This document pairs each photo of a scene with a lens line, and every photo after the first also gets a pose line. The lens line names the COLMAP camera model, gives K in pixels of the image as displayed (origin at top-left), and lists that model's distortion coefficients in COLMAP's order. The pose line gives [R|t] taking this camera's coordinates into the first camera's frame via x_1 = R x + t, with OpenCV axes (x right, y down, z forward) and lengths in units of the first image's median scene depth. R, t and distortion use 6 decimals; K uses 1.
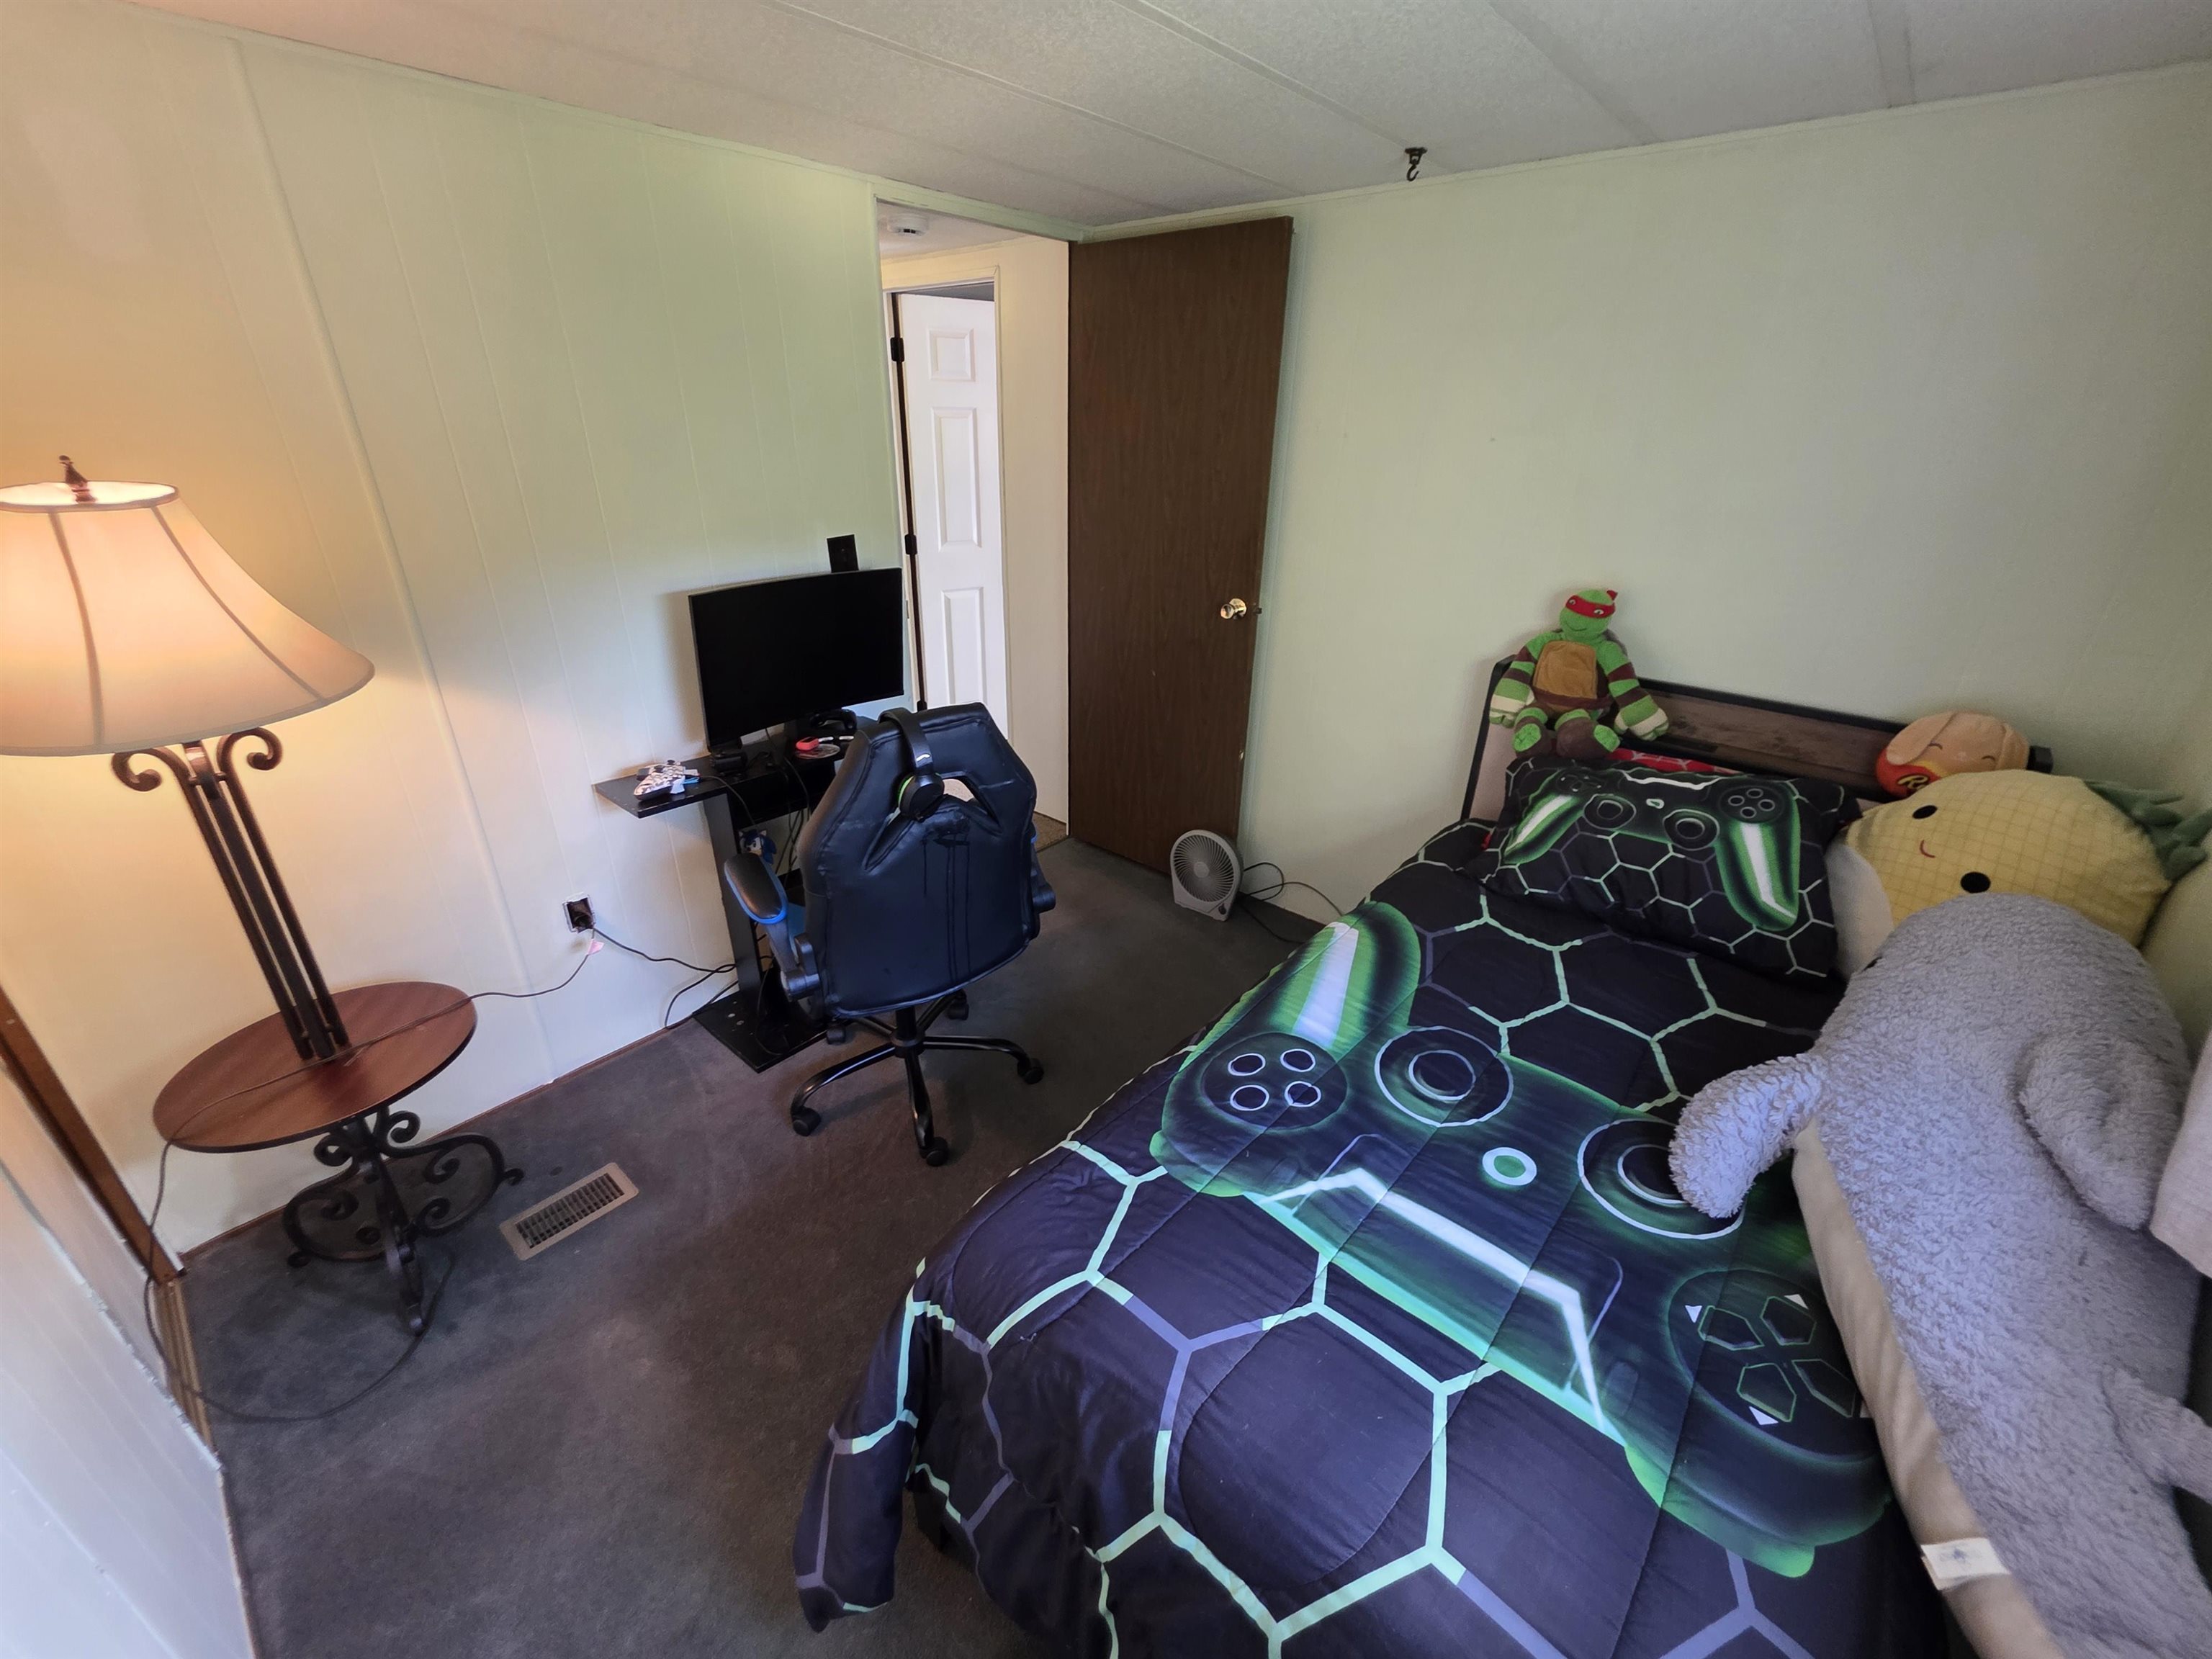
lens RADIAL K [[885.3, 0, 1099.8], [0, 885.3, 831.1], [0, 0, 1]] dist [0.004855, -0.001135]
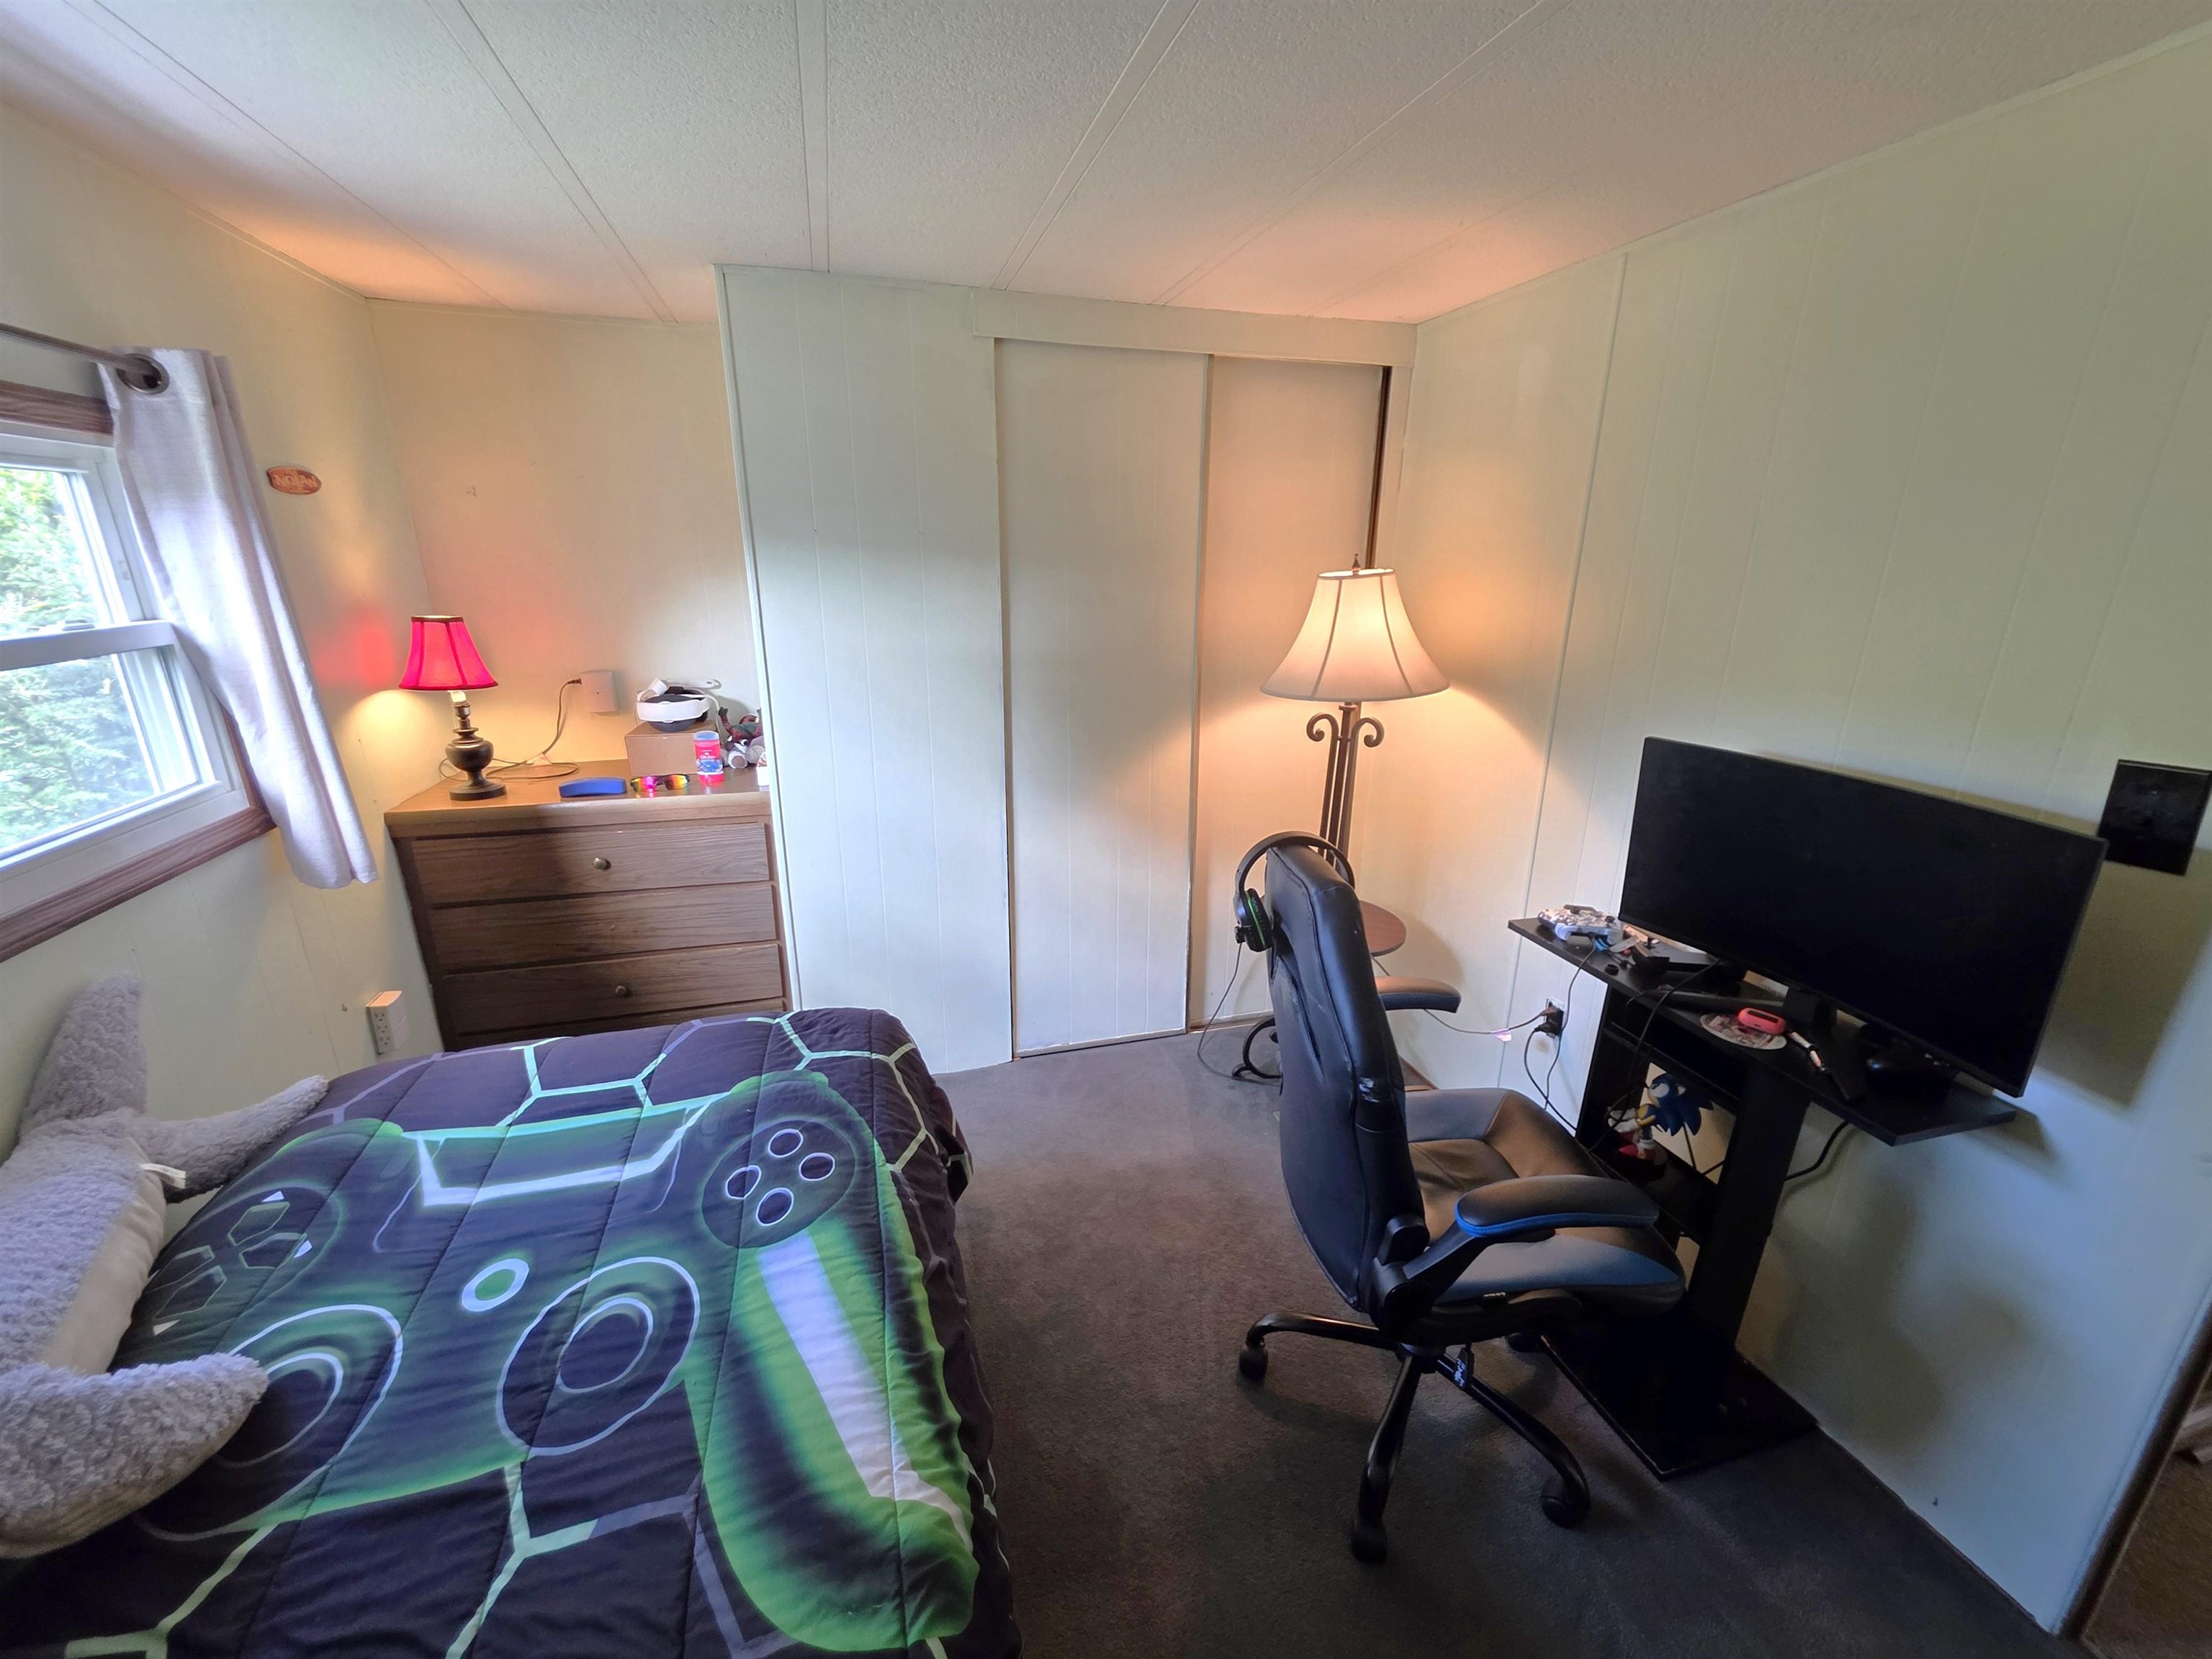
lens RADIAL K [[885.3, 0, 1107.5], [0, 885.3, 828.8], [0, 0, 1]] dist [0.004855, -0.001135]
pose [[-0.531883, 0.232621, -0.814241, 0.762968], [-0.380103, 0.793642, 0.475030, -0.638364], [0.756718, 0.562156, -0.333705, 1.523351]]
